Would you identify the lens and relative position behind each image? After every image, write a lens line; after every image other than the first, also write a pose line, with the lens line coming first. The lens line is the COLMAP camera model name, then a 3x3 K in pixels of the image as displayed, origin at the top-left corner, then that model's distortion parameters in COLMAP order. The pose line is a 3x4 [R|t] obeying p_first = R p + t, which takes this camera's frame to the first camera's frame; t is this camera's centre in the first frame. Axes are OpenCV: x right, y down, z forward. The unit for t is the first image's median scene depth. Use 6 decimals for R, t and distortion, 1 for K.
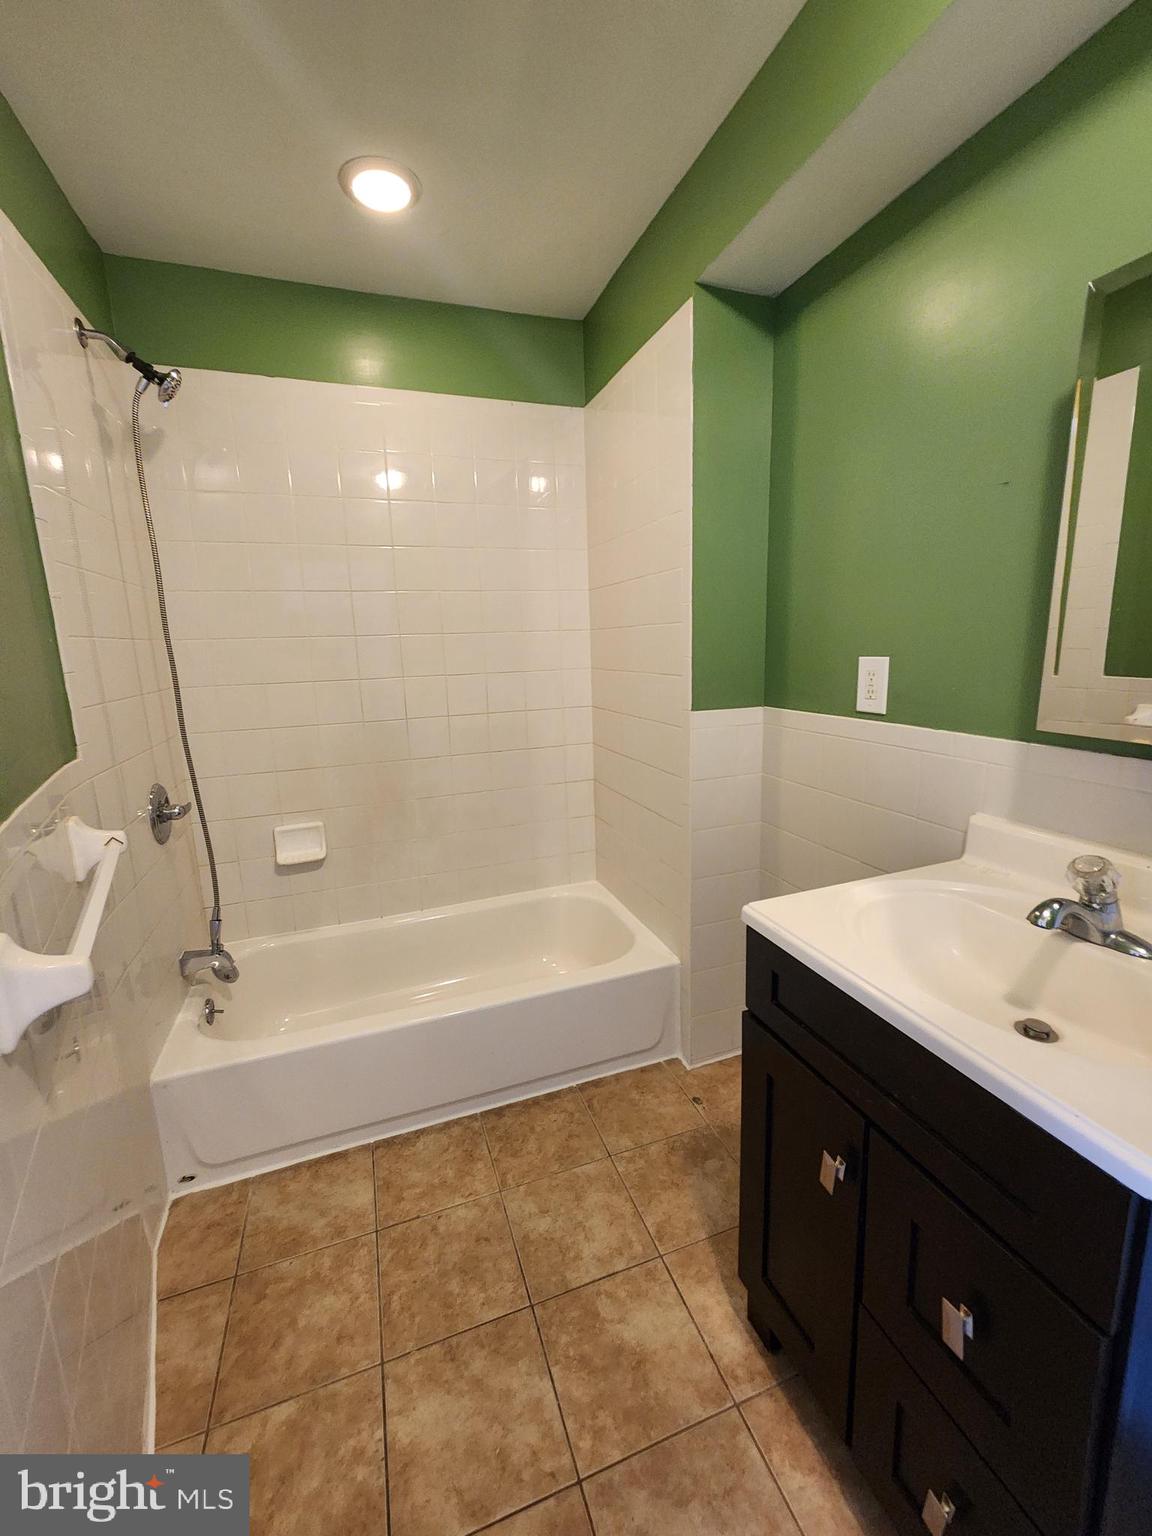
lens RADIAL K [[635.5, 0, 577.6], [0, 635.5, 767.1], [0, 0, 1]] dist [-0.003811, 0.001179]
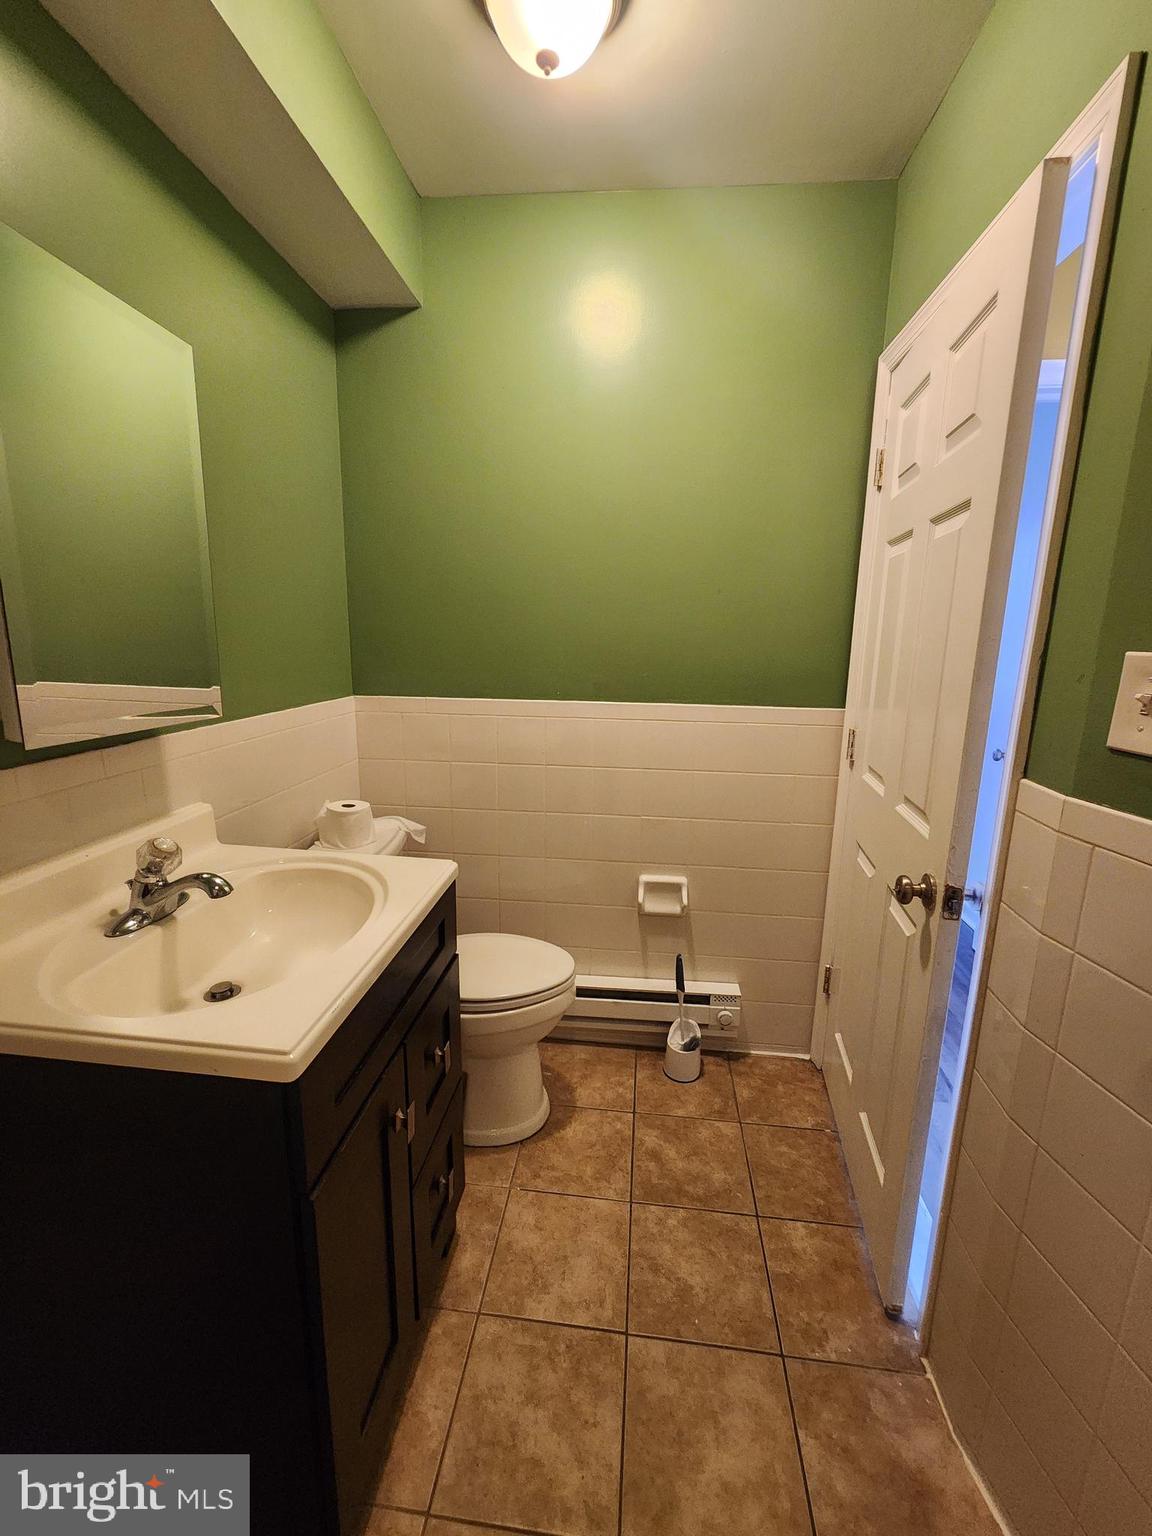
lens RADIAL K [[635.5, 0, 577.6], [0, 635.5, 767.1], [0, 0, 1]] dist [-0.003811, 0.001179]
pose [[-0.901431, -0.067100, 0.427691, -0.258748], [0.099025, 0.929767, 0.354581, -0.252663], [-0.421445, 0.361982, -0.831476, 1.386093]]
